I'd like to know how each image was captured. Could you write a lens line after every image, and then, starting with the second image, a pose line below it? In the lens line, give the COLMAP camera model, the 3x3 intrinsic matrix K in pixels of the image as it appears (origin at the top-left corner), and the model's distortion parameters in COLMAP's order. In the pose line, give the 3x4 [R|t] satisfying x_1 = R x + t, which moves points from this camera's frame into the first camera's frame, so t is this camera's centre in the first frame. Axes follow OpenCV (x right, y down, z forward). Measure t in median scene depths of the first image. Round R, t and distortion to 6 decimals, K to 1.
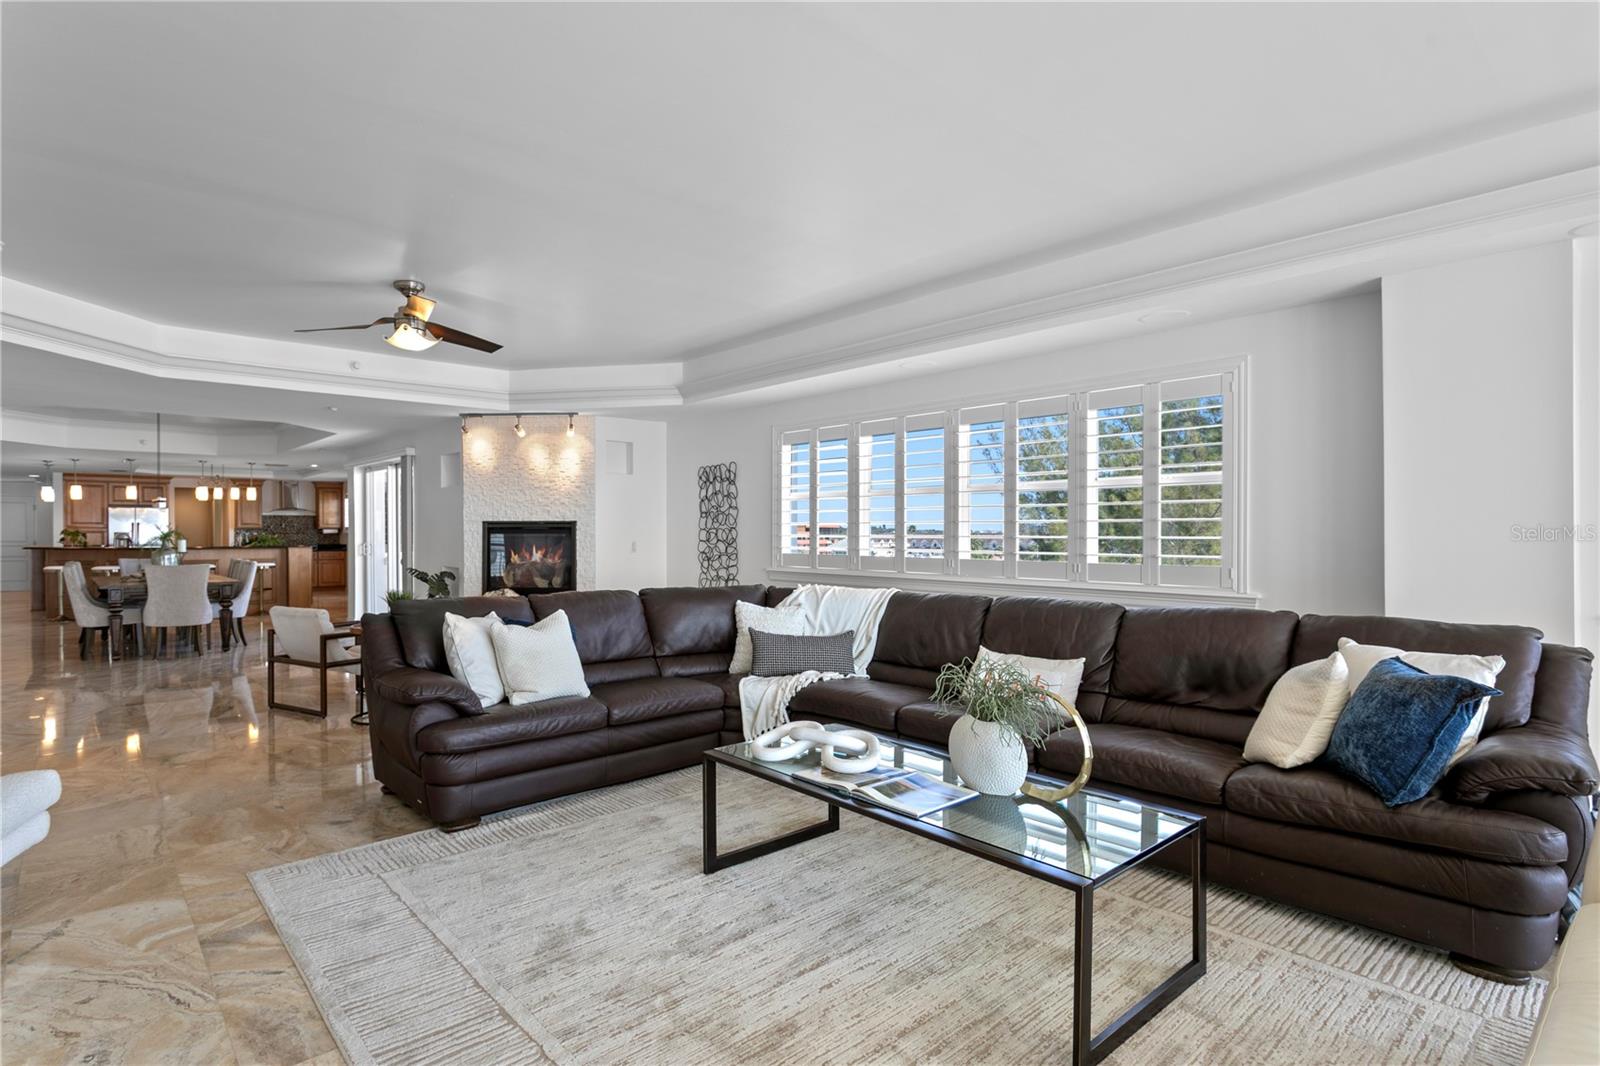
lens RADIAL K [[817.0, 0, 772.7], [0, 817.0, 540.6], [0, 0, 1]] dist [0.000566, 0.000701]
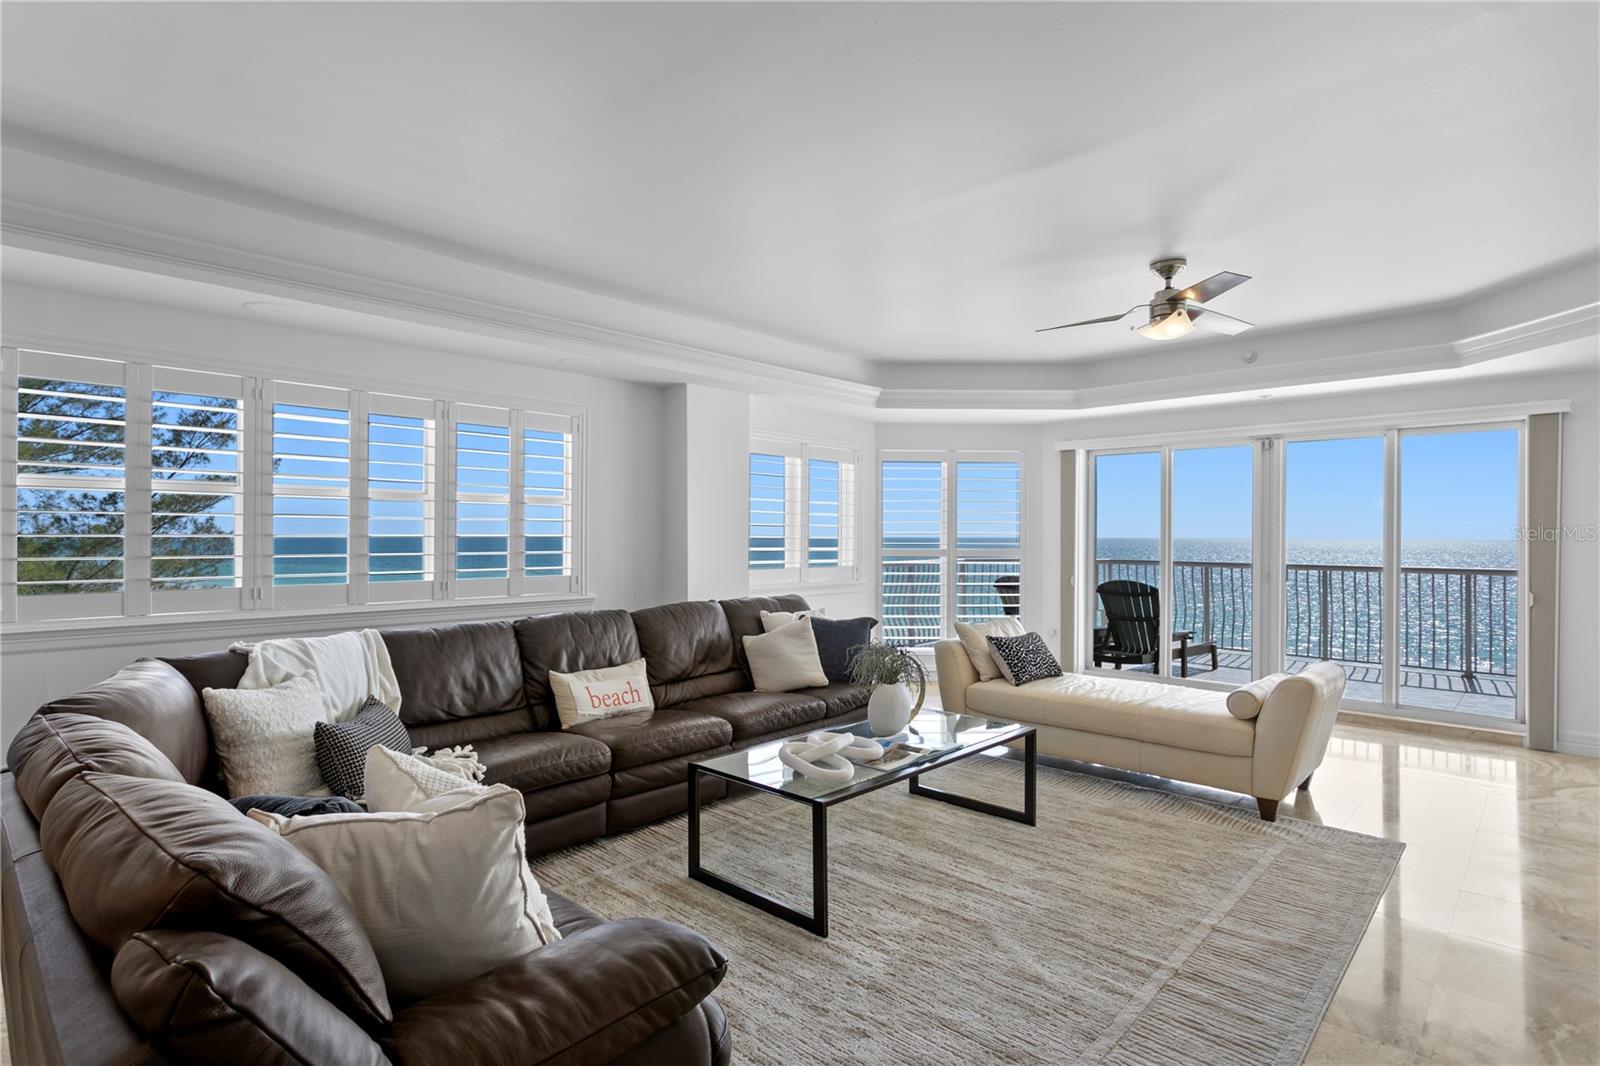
lens RADIAL K [[807.7, 0, 778.3], [0, 807.7, 532.5], [0, 0, 1]] dist [0.002003, 0.001925]
pose [[-0.093157, 0.004753, 0.995640, -0.631134], [0.007386, 0.999964, -0.004082, -0.022816], [-0.995624, 0.006974, -0.093189, 0.740277]]
